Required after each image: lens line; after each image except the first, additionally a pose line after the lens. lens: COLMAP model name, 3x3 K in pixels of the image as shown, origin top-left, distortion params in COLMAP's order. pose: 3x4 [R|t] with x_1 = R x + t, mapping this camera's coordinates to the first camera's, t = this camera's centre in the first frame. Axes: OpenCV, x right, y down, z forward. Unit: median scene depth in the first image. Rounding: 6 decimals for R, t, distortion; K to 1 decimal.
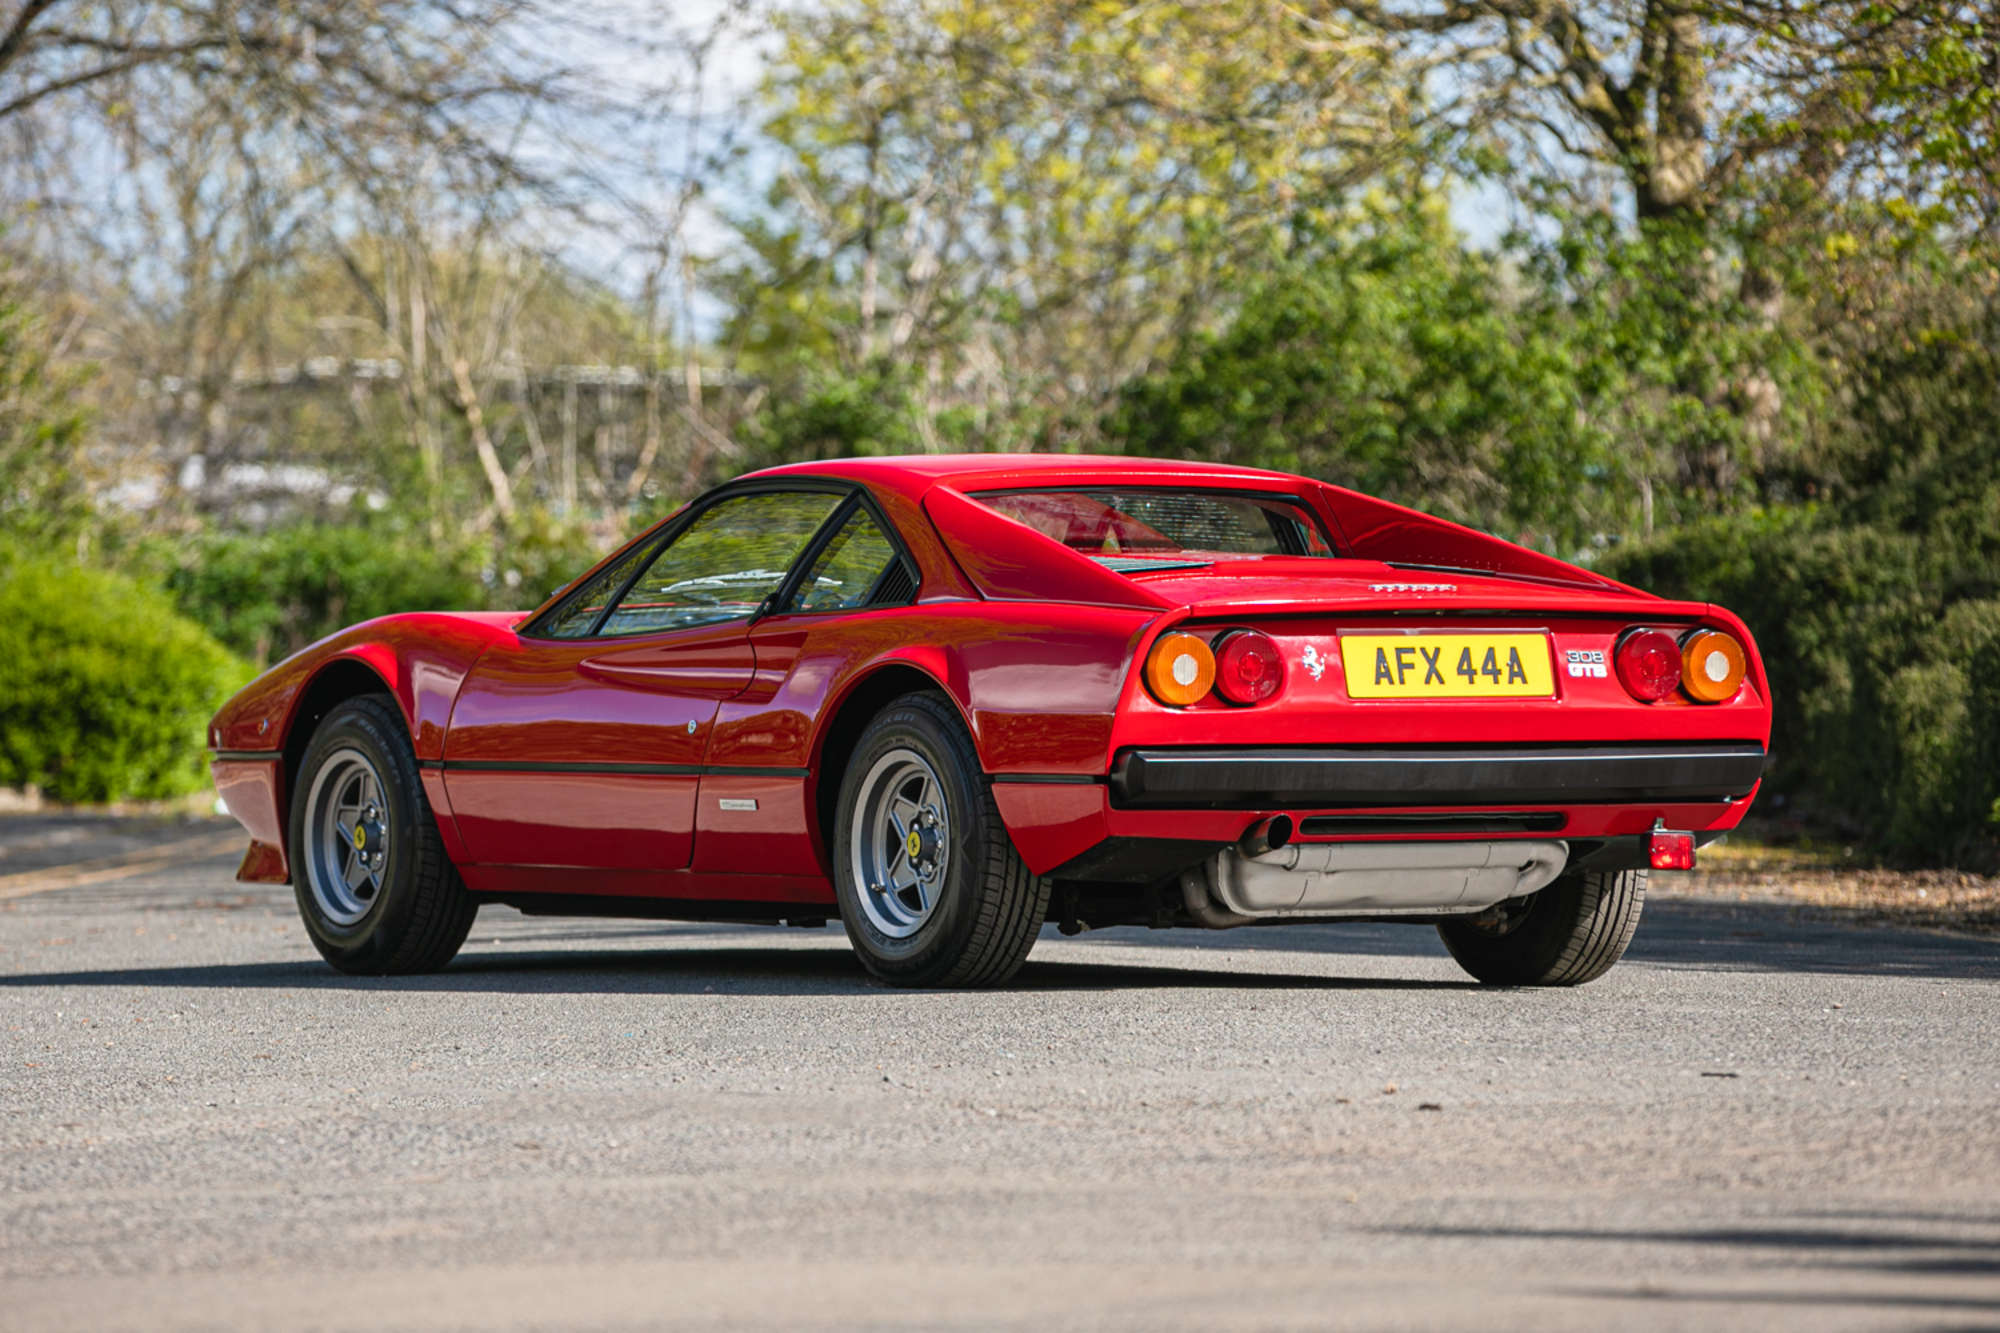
lens RADIAL K [[11664.2, 0, 1000.0], [0, 11664.2, 666.5], [0, 0, 1]] dist [1.694822, 8.712849]
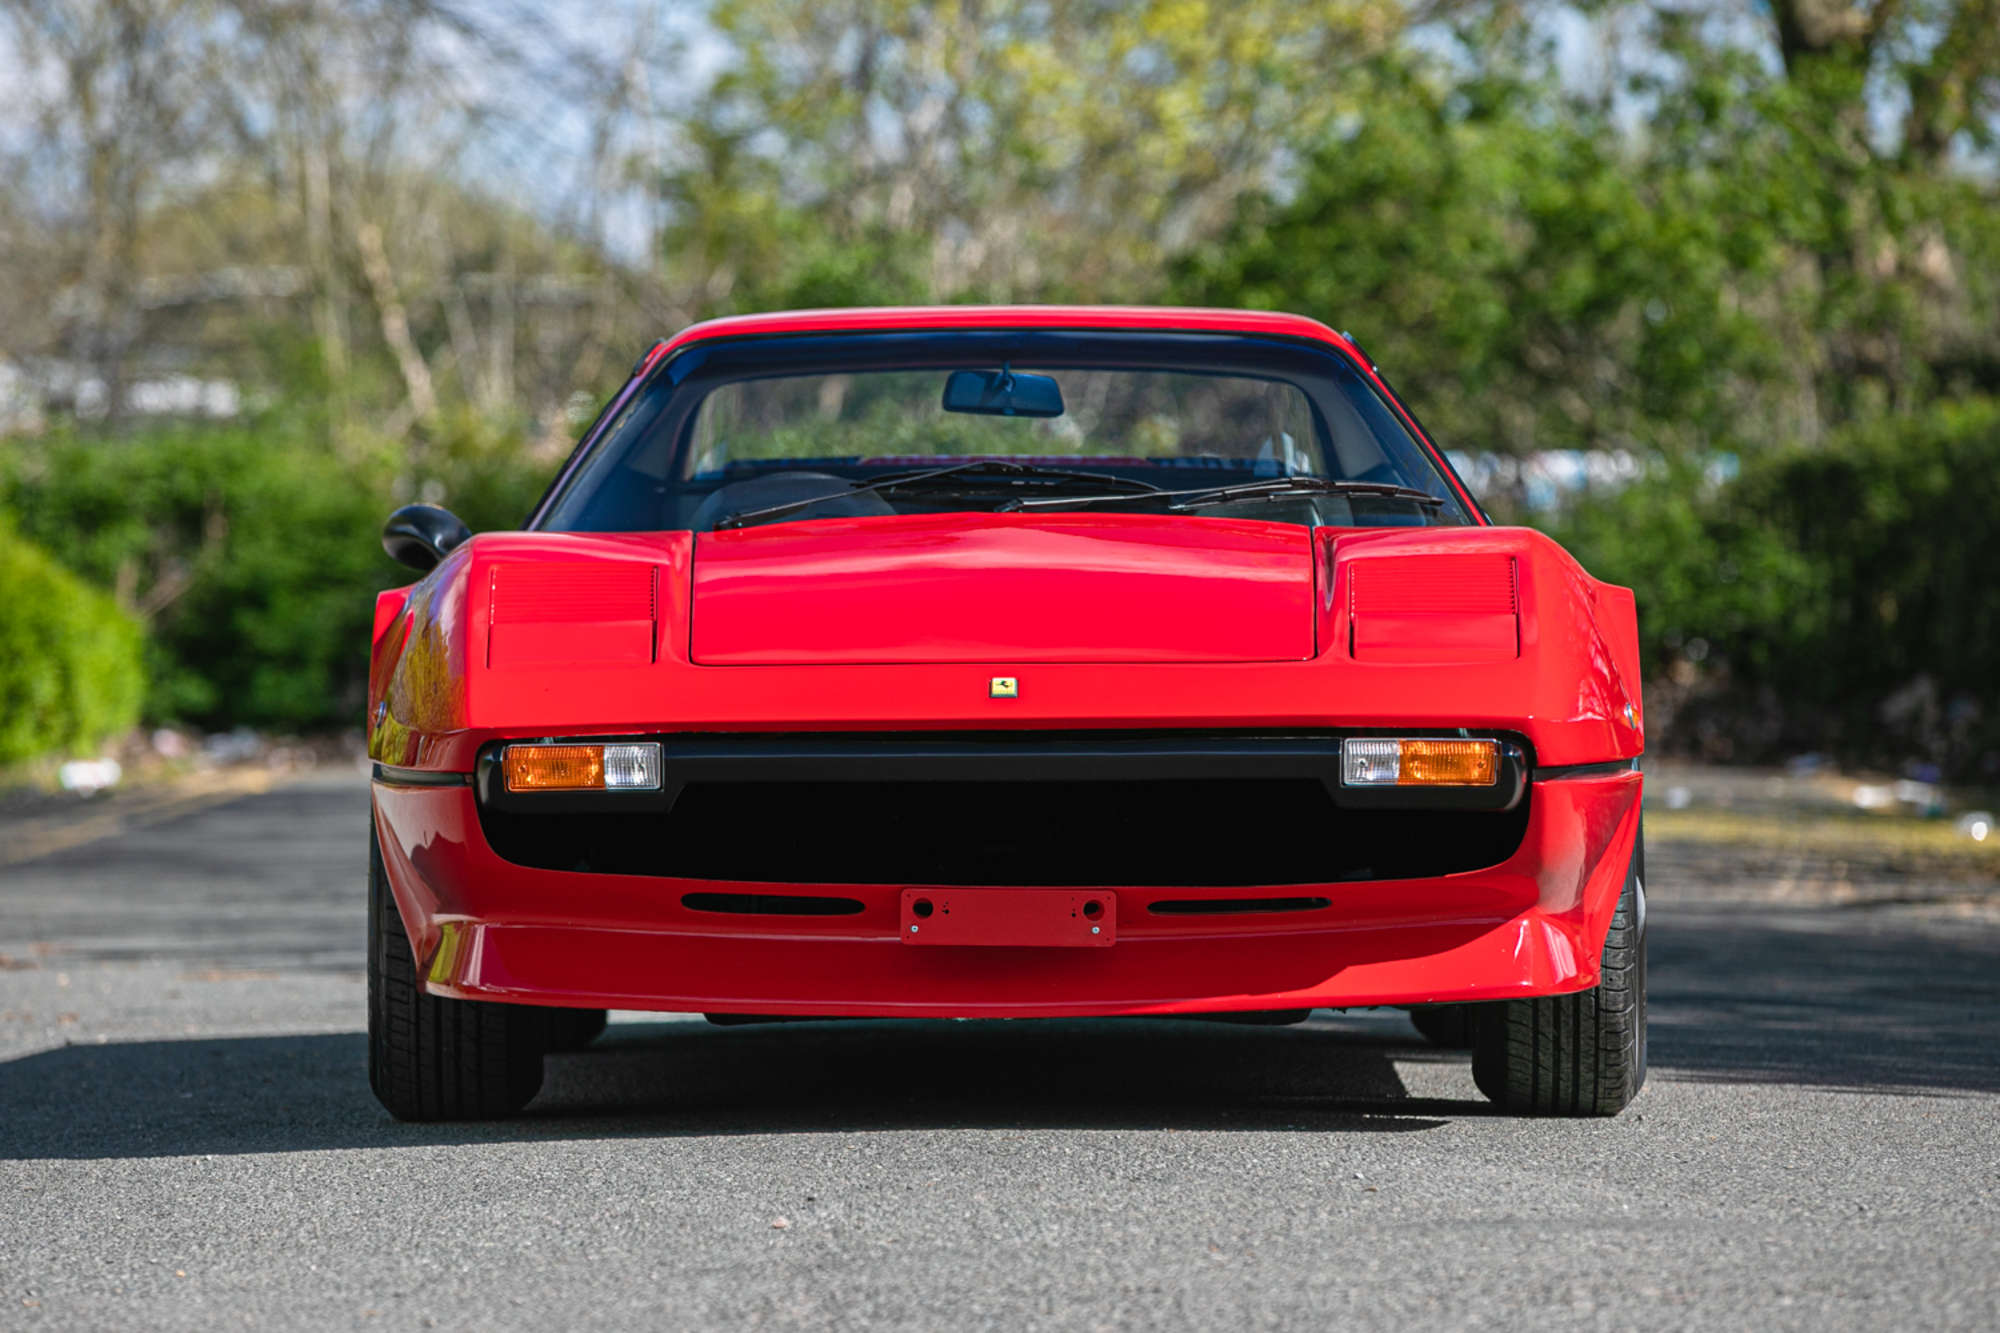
lens RADIAL K [[10660.1, 0, 1000.0], [0, 10660.1, 666.5], [0, 0, 1]] dist [0.180313, -5.532678]
pose [[0.999938, -0.001937, 0.011000, -0.010024], [0.001855, 0.999970, 0.007499, -0.000975], [-0.011014, -0.007478, 0.999911, 0.248721]]
